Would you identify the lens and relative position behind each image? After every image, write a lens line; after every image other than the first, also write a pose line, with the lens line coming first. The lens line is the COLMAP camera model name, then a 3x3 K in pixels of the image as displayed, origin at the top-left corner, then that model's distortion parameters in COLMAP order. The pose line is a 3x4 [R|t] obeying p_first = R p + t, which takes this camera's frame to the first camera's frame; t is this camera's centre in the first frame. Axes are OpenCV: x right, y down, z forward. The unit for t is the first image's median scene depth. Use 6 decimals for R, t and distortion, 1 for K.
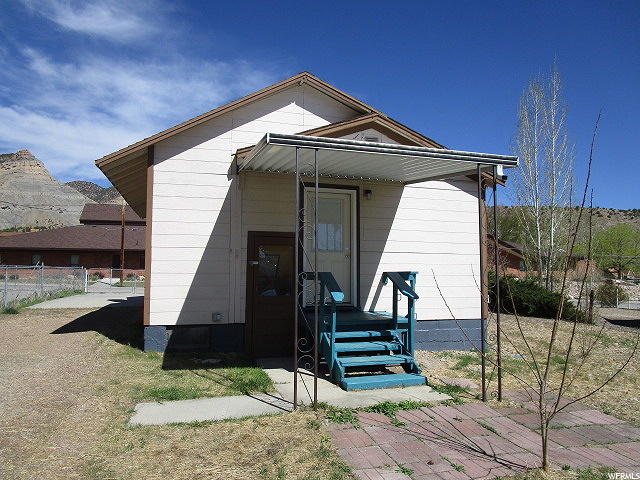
lens RADIAL K [[445.9, 0, 315.2], [0, 445.9, 239.7], [0, 0, 1]] dist [-0.025310, -0.001236]
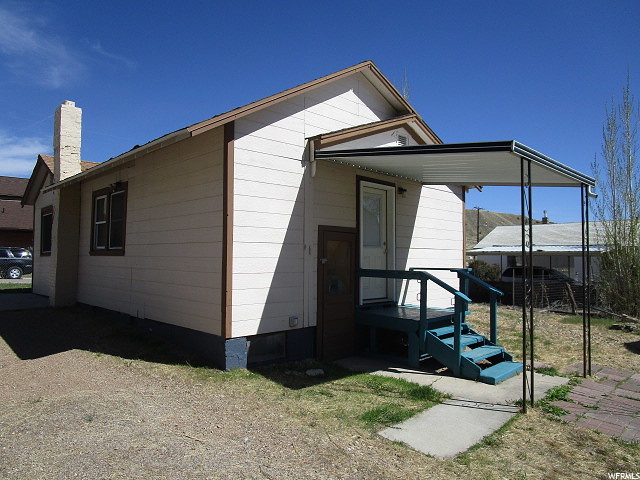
lens RADIAL K [[445.9, 0, 315.2], [0, 445.9, 239.7], [0, 0, 1]] dist [-0.025310, -0.001236]
pose [[0.884130, 0.019467, 0.466836, -0.598381], [-0.039036, 0.998716, 0.032283, -0.019372], [-0.465608, -0.046765, 0.883754, 0.203195]]
